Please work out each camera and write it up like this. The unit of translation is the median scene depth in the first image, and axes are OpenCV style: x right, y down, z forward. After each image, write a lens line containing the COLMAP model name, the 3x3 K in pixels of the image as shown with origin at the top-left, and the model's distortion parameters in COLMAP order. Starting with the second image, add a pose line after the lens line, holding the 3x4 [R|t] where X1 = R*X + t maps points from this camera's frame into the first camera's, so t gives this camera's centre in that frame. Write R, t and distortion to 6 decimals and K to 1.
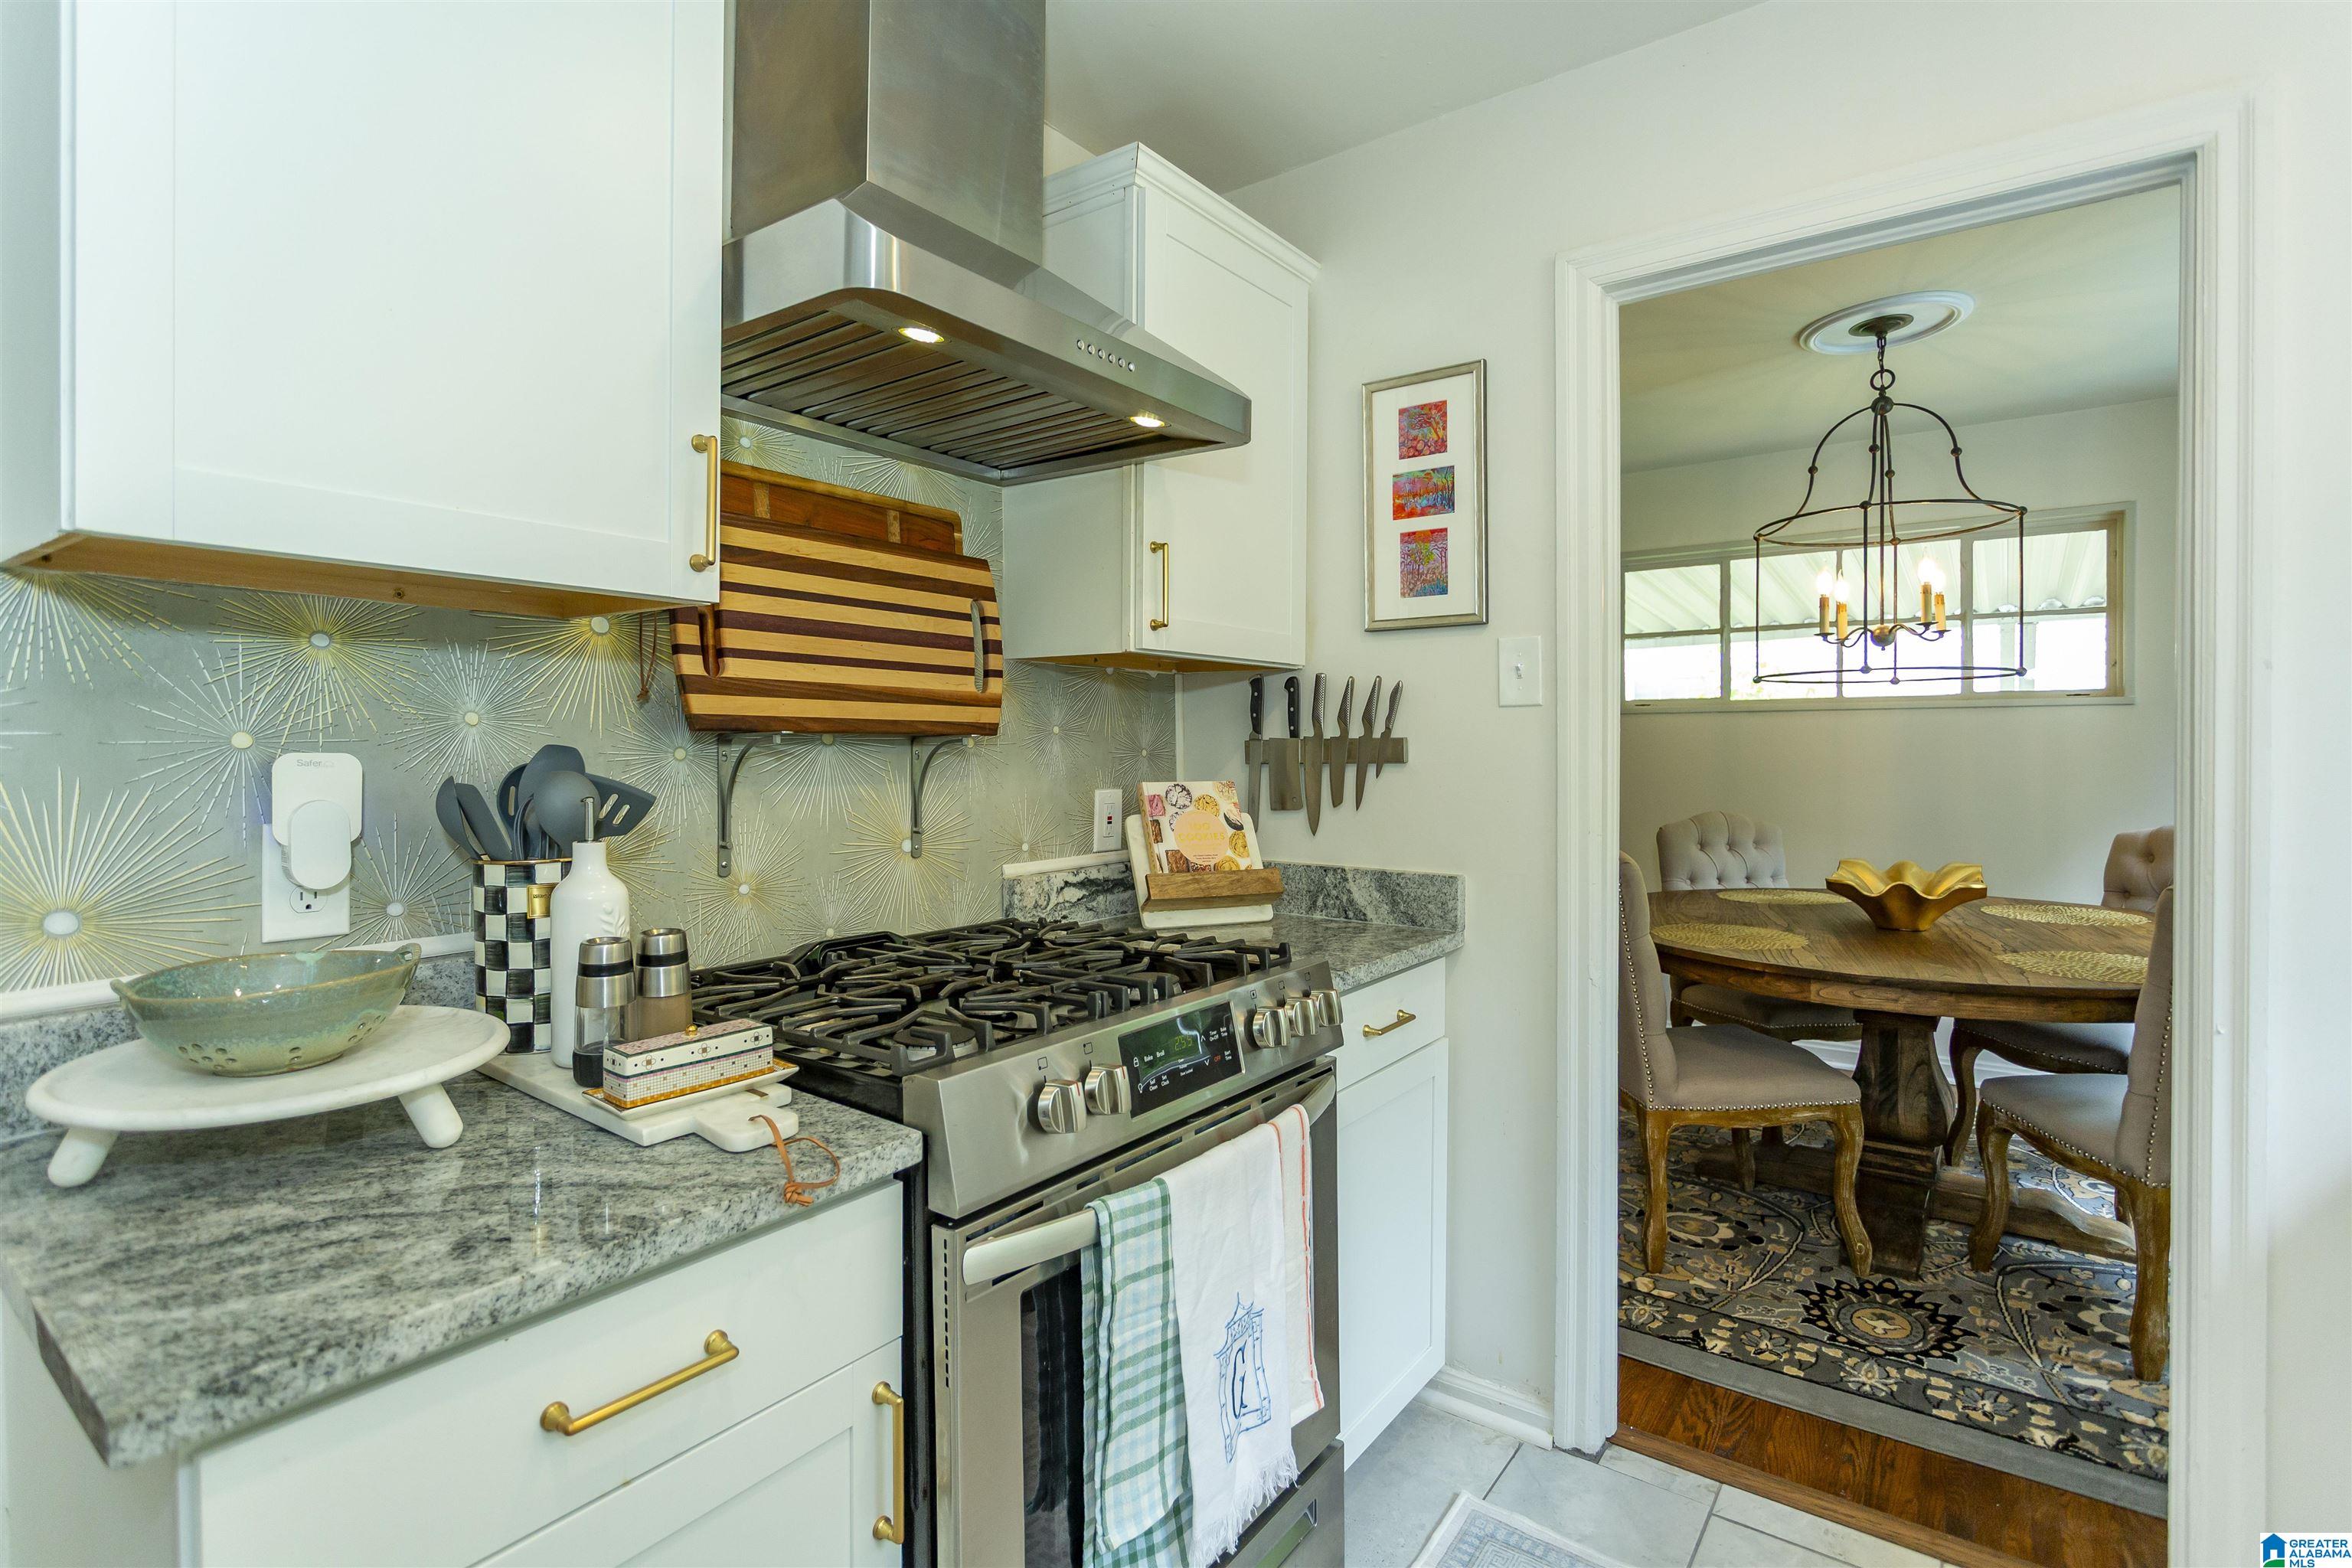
lens RADIAL K [[1144.1, 0, 1139.8], [0, 1144.1, 761.1], [0, 0, 1]] dist [-0.011499, 0.003119]
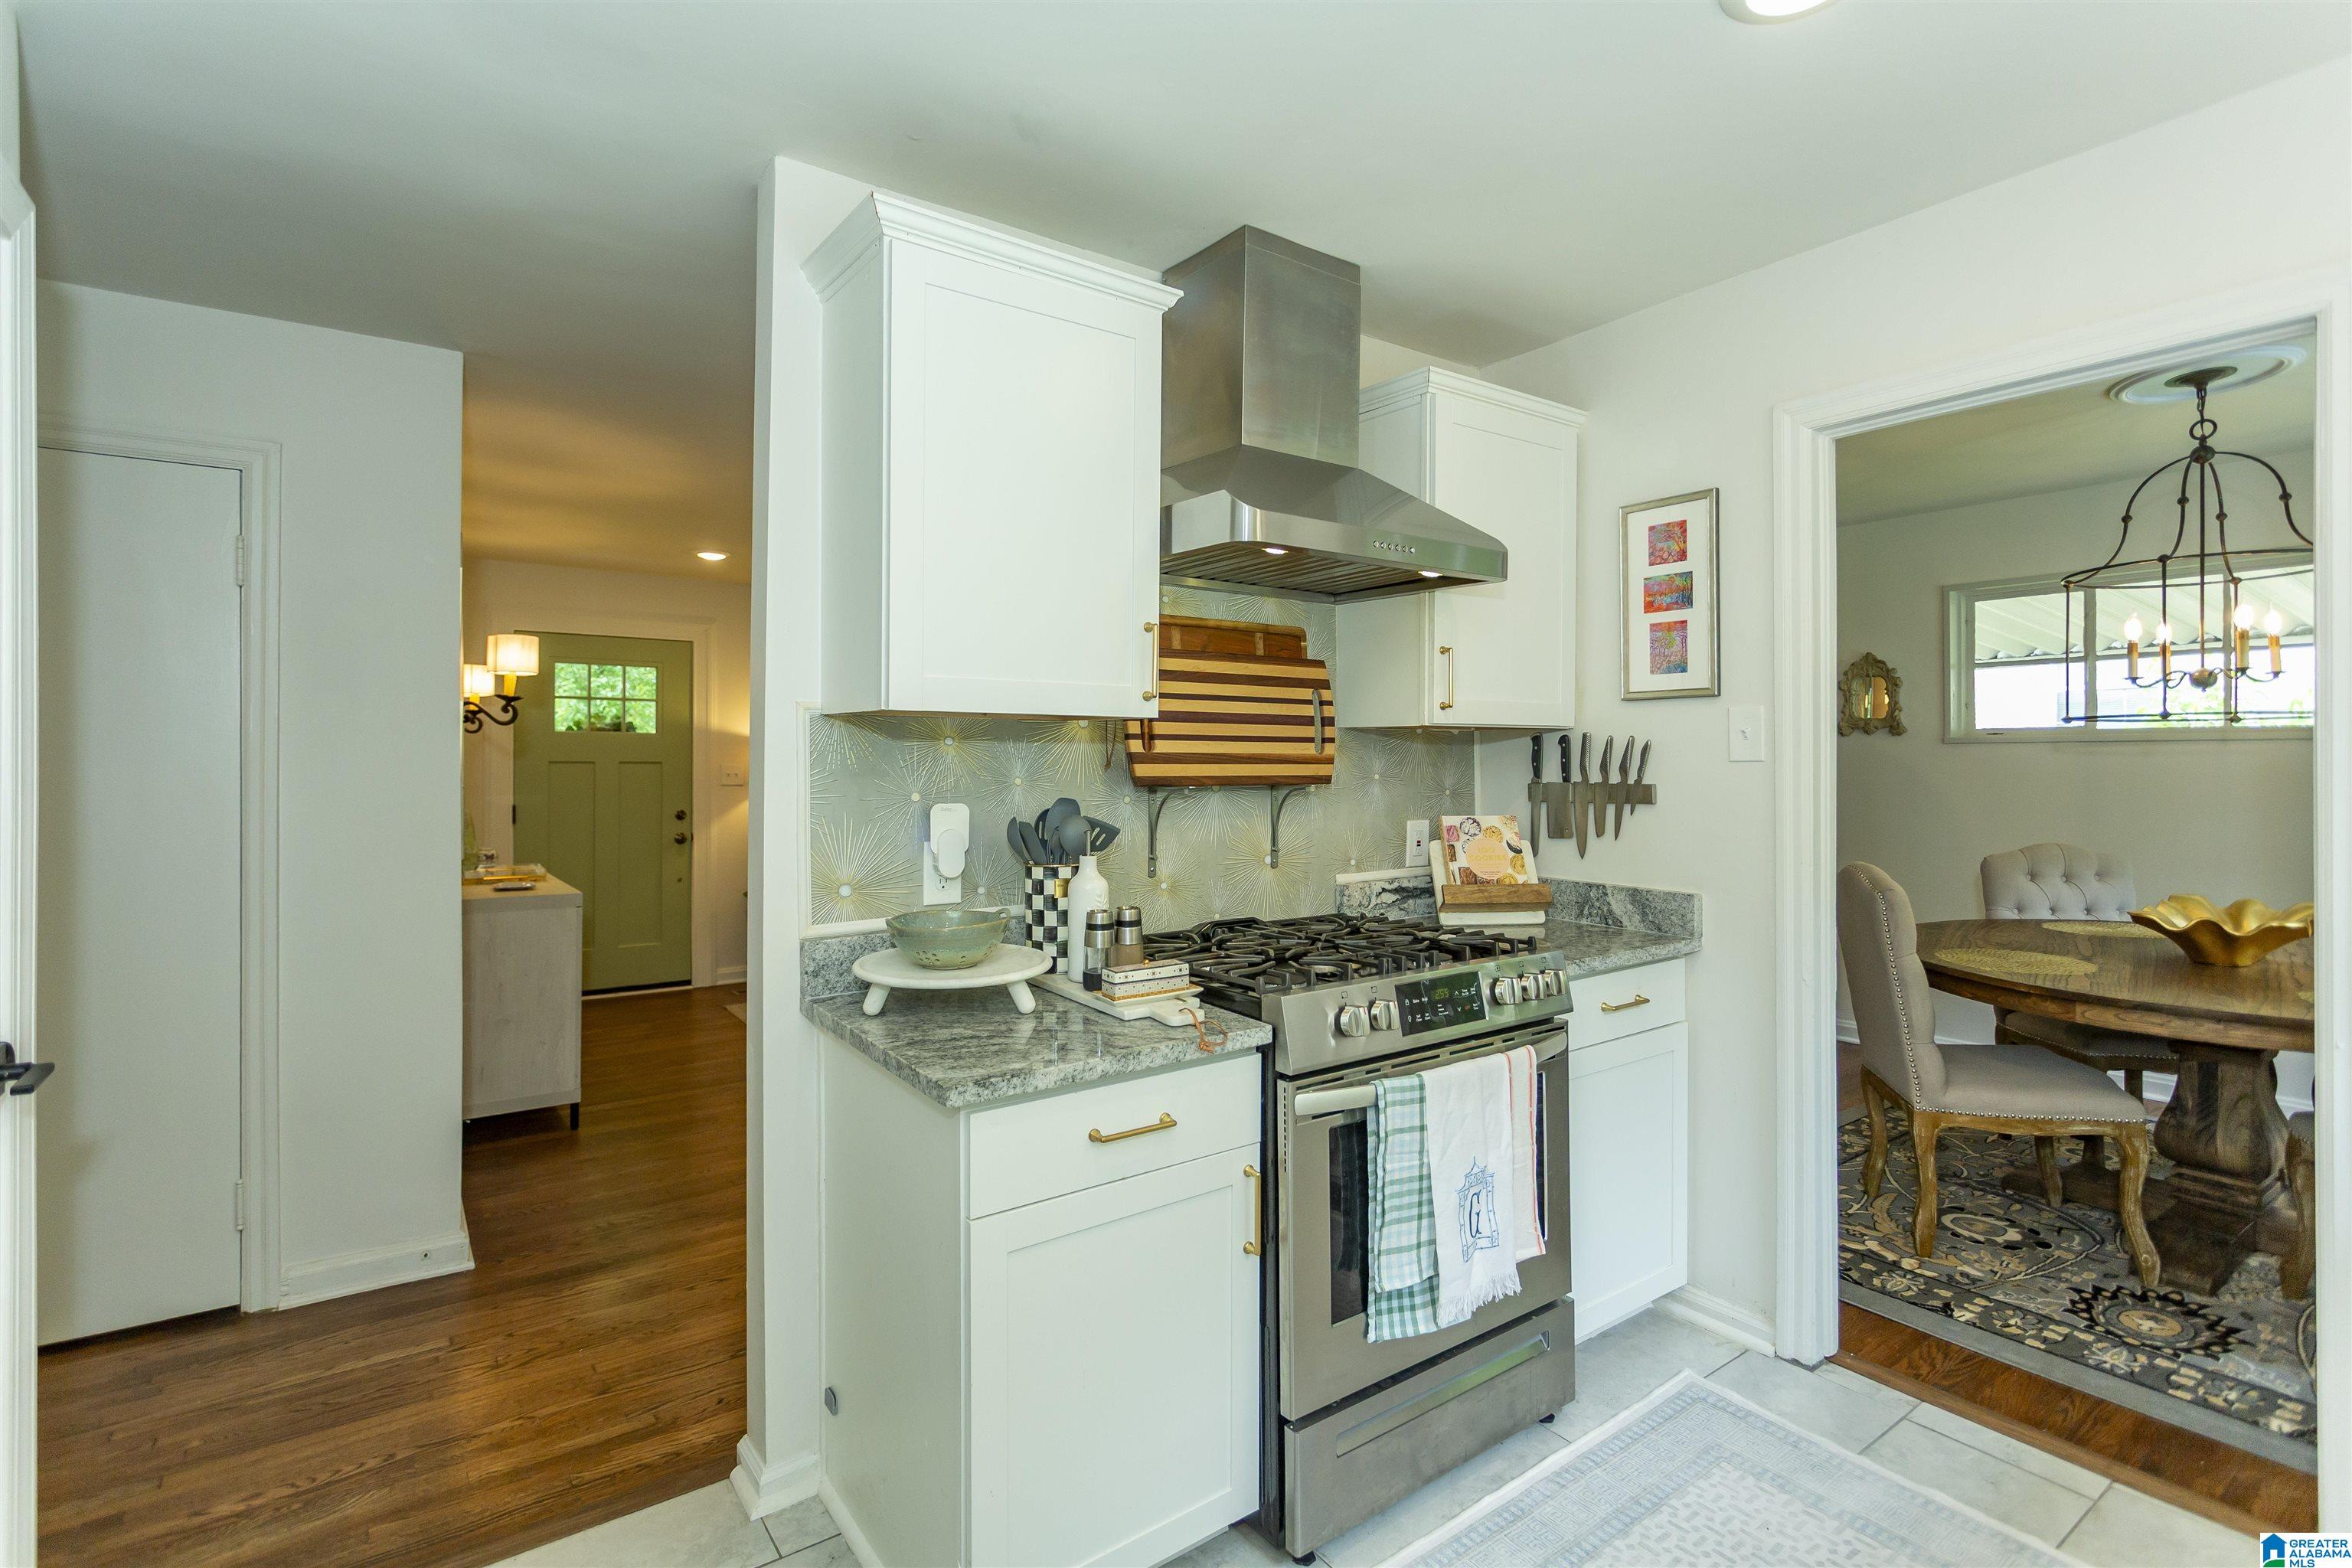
lens RADIAL K [[1118.1, 0, 1169.0], [0, 1118.1, 764.6], [0, 0, 1]] dist [0.004531, 0.000964]
pose [[0.956348, 0.001842, -0.292226, 0.085822], [-0.003281, 0.999985, -0.004433, -0.037585], [0.292213, 0.005198, 0.956339, -0.373012]]
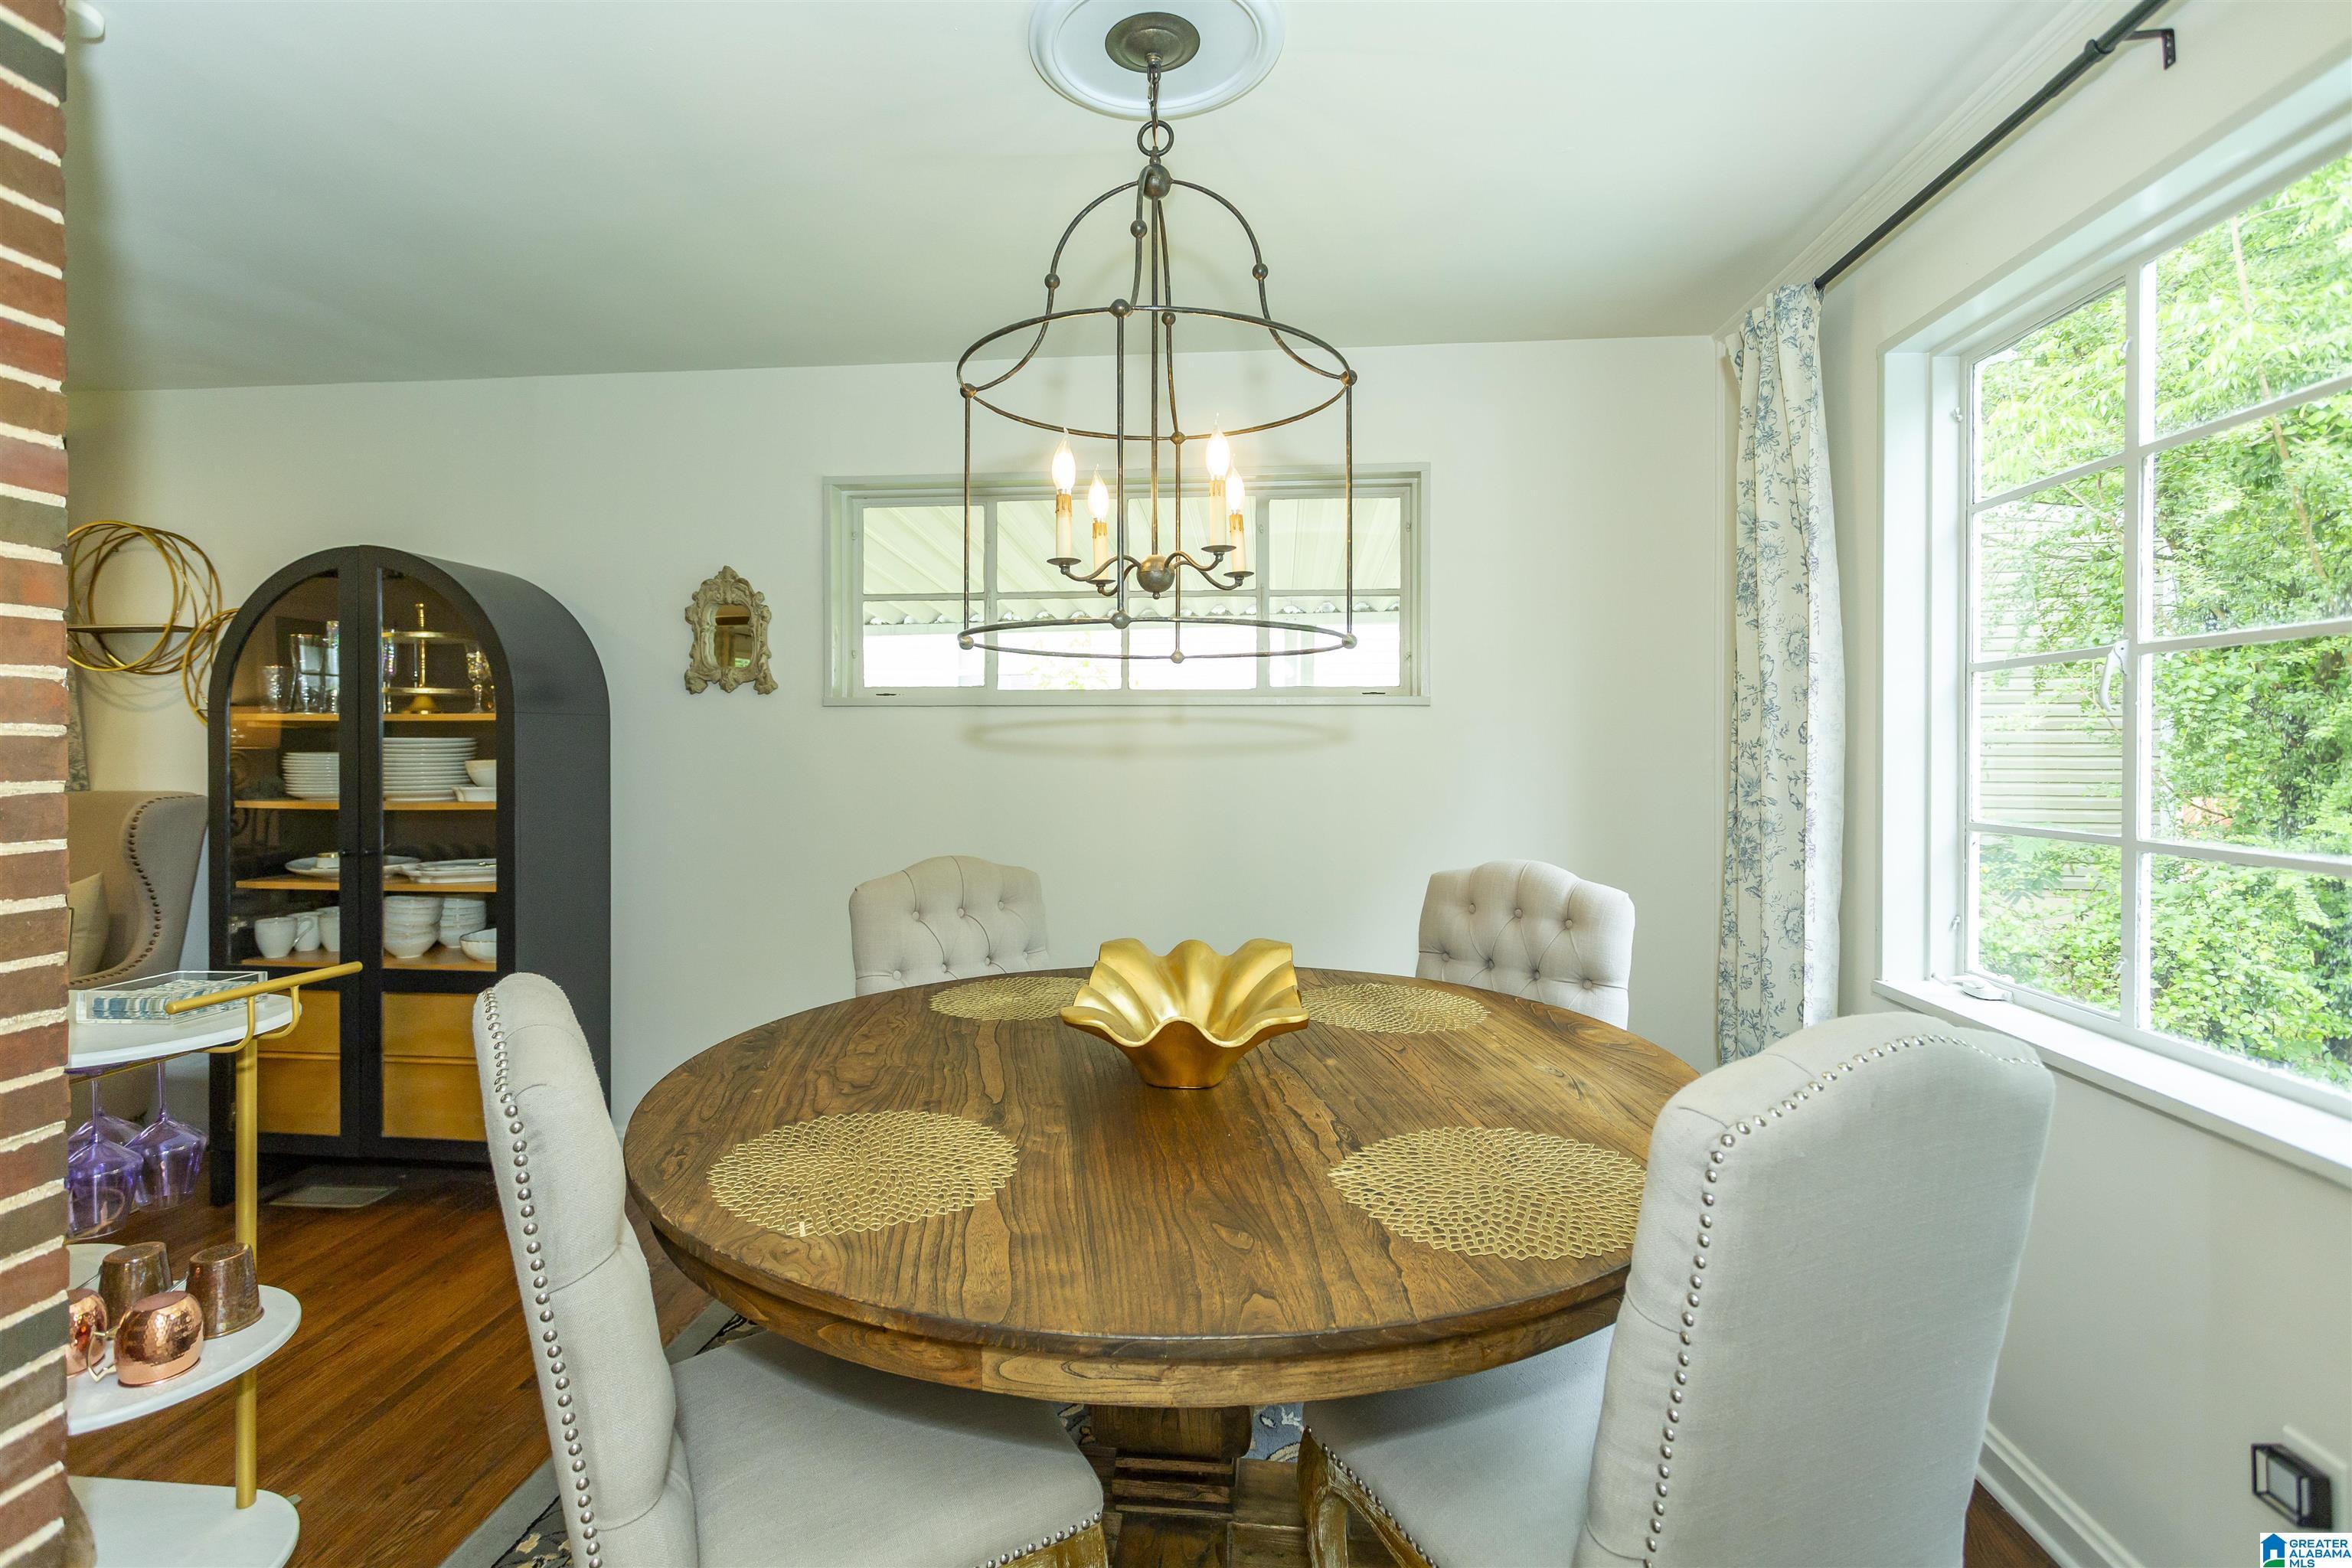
lens RADIAL K [[1118.1, 0, 1121.5], [0, 1118.1, 727.2], [0, 0, 1]] dist [0.004531, 0.000964]
pose [[0.867839, 0.016340, 0.496577, 0.544007], [-0.002952, 0.999611, -0.027735, -0.022604], [-0.496837, 0.022604, 0.867549, 0.786630]]
